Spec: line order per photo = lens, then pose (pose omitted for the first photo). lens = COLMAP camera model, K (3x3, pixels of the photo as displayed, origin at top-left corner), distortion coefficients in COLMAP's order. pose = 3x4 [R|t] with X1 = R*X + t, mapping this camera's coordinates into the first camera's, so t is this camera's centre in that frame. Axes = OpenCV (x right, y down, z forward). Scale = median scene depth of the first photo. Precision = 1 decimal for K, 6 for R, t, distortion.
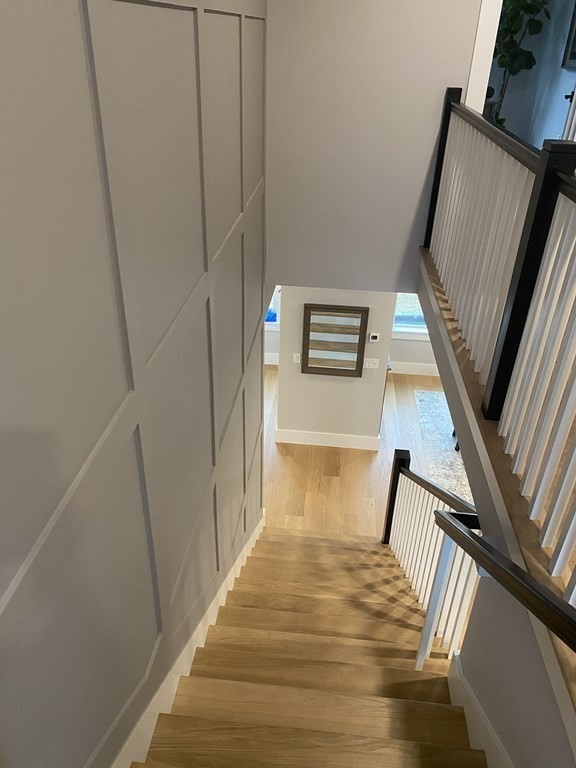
lens RADIAL K [[586.2, 0, 287.2], [0, 586.2, 383.6], [0, 0, 1]] dist [0.010133, 0.005472]
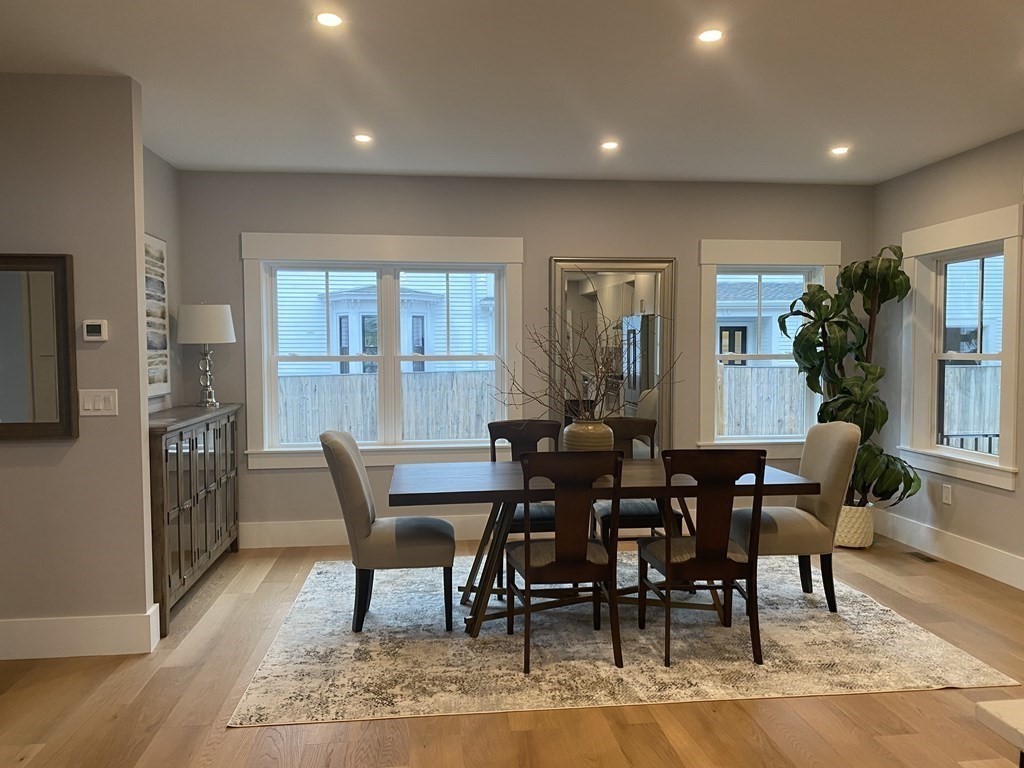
lens RADIAL K [[781.7, 0, 517.9], [0, 781.7, 377.2], [0, 0, 1]] dist [0.010133, 0.005472]
pose [[0.976835, -0.037208, 0.210736, 0.315362], [0.133694, 0.875043, -0.465216, 0.248702], [-0.167093, 0.482613, 0.859747, 0.456847]]
